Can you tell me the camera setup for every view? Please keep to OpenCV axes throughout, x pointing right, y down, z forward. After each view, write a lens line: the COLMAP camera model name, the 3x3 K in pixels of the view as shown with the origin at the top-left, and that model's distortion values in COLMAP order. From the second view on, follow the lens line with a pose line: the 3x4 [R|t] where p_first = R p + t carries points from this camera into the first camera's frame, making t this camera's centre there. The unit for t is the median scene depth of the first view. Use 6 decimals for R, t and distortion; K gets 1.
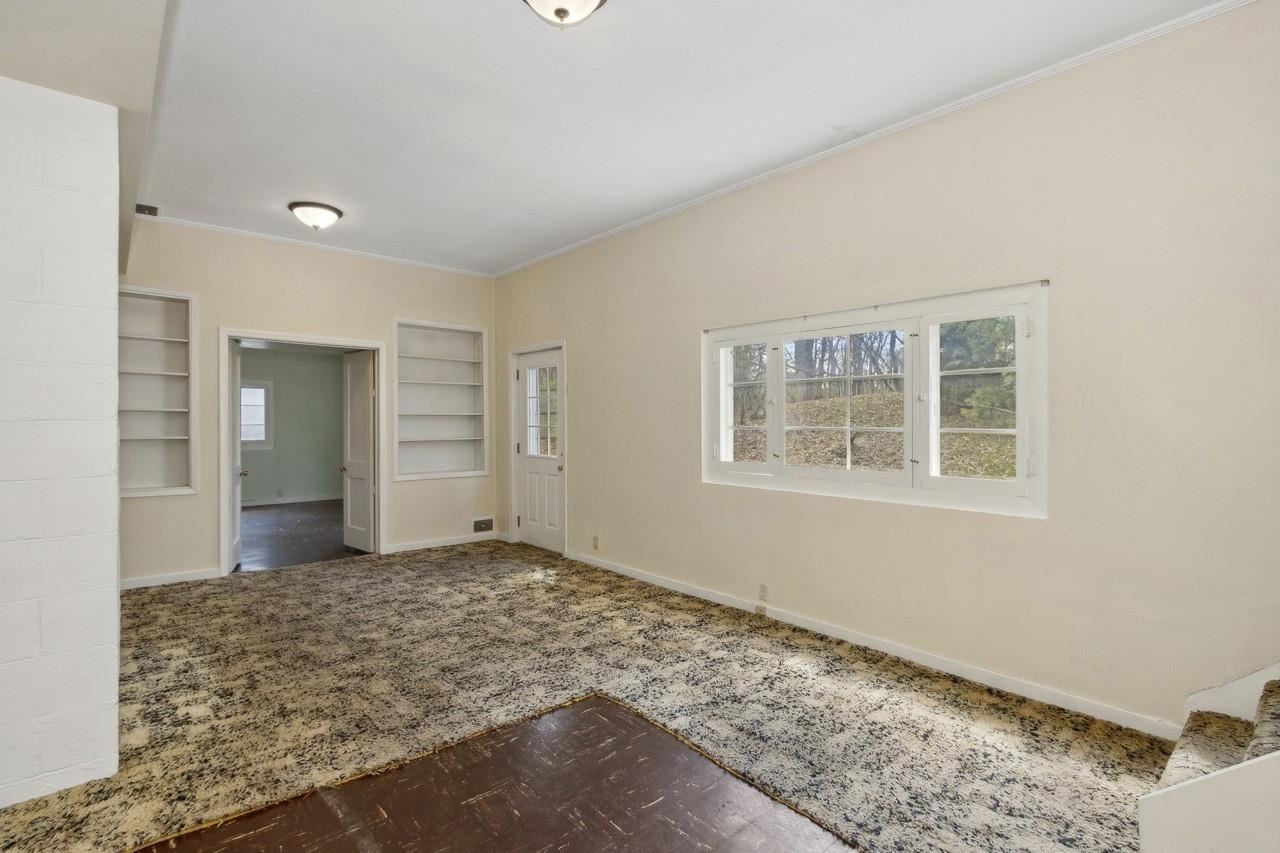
lens RADIAL K [[597.0, 0, 641.3], [0, 597.0, 429.7], [0, 0, 1]] dist [0.004441, -0.001130]
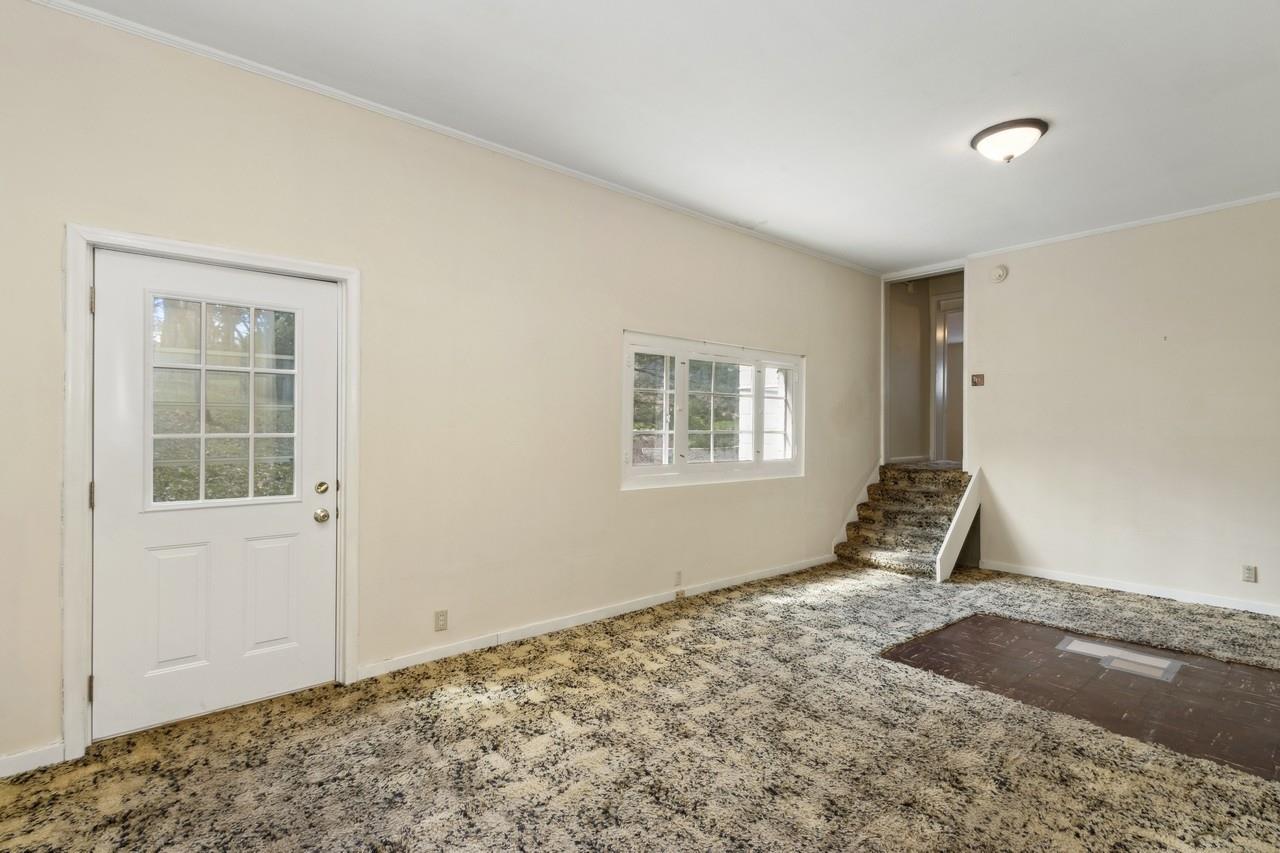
lens RADIAL K [[597.0, 0, 641.3], [0, 597.0, 421.7], [0, 0, 1]] dist [0.004441, -0.001130]
pose [[0.032291, 0.004869, 0.999467, -1.011228], [0.008682, 0.999949, -0.005152, -0.017596], [-0.999441, 0.008844, 0.032247, 1.131943]]
